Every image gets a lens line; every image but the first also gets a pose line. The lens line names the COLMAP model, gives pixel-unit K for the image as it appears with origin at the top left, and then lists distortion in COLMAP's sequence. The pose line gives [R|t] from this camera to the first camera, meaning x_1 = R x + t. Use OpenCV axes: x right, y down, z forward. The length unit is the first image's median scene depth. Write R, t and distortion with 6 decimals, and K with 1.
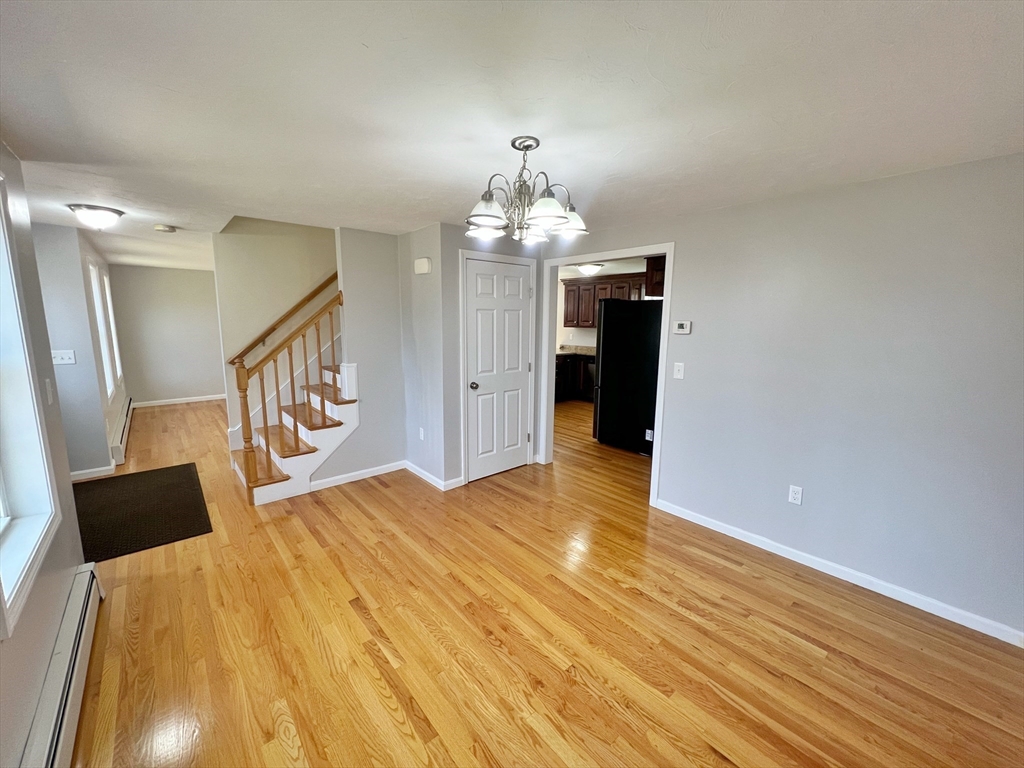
lens RADIAL K [[409.5, 0, 510.3], [0, 409.5, 382.3], [0, 0, 1]] dist [0.000835, 0.000225]
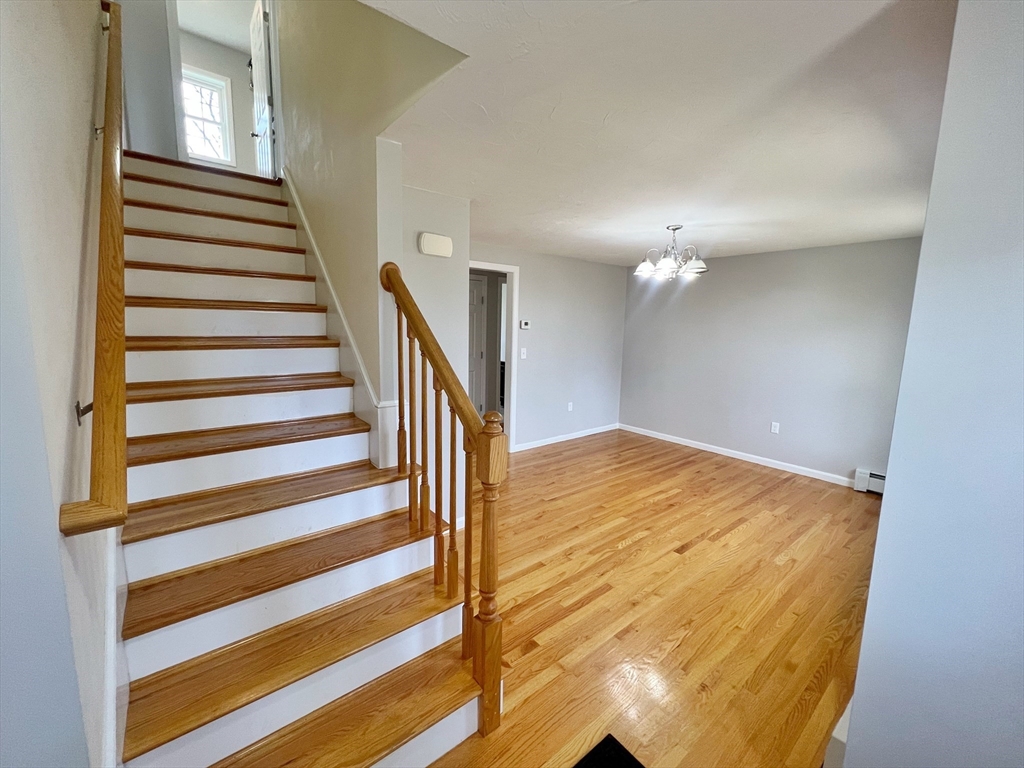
lens RADIAL K [[409.5, 0, 513.4], [0, 409.5, 382.7], [0, 0, 1]] dist [0.000835, 0.000225]
pose [[0.039453, -0.154884, 0.987145, -1.547161], [0.132231, 0.980034, 0.148484, -0.215172], [-0.990433, 0.124673, 0.059146, 1.365372]]
